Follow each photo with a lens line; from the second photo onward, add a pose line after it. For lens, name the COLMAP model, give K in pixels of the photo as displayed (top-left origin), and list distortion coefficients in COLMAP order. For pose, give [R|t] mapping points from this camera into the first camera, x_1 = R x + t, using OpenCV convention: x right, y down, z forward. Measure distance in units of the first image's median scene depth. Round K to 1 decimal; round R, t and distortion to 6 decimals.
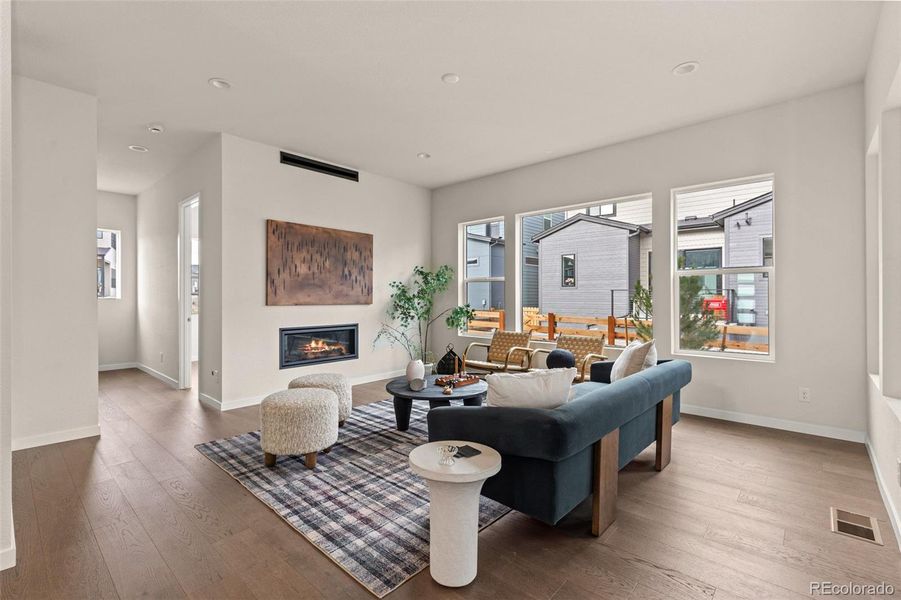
lens RADIAL K [[401.0, 0, 451.3], [0, 401.0, 295.7], [0, 0, 1]] dist [0.007461, -0.000266]
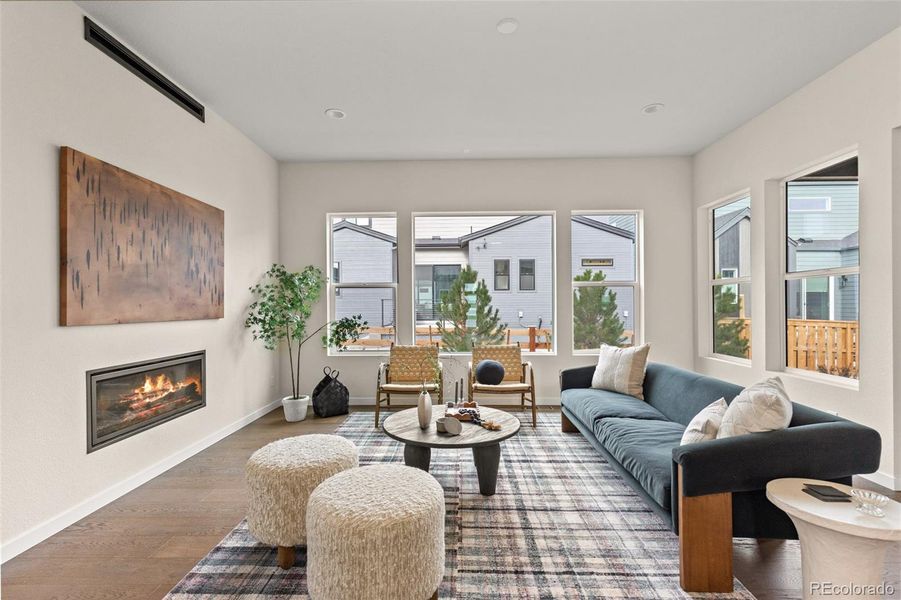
lens RADIAL K [[398.2, 0, 447.0], [0, 398.2, 301.3], [0, 0, 1]] dist [0.000554, 0.000659]
pose [[0.764318, -0.000511, 0.644839, -0.400629], [0.008293, 0.999925, -0.009036, 0.002380], [-0.644786, 0.012254, 0.764265, 0.325104]]
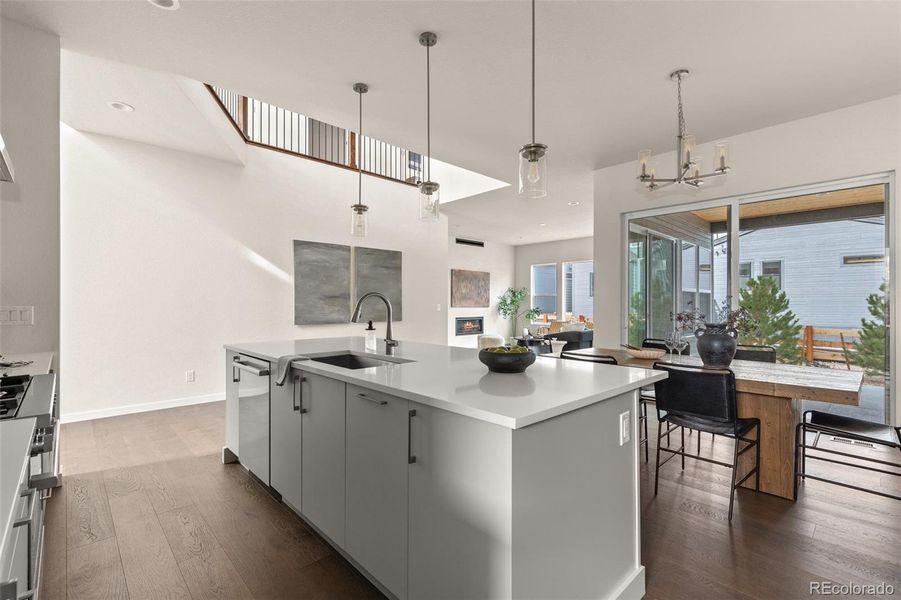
lens RADIAL K [[401.0, 0, 451.5], [0, 401.0, 299.1], [0, 0, 1]] dist [0.007461, -0.000266]
pose [[0.996923, 0.001452, -0.078373, -0.272868], [-0.001937, 0.999979, -0.006116, -0.007887], [0.078362, 0.006249, 0.996905, -1.220885]]
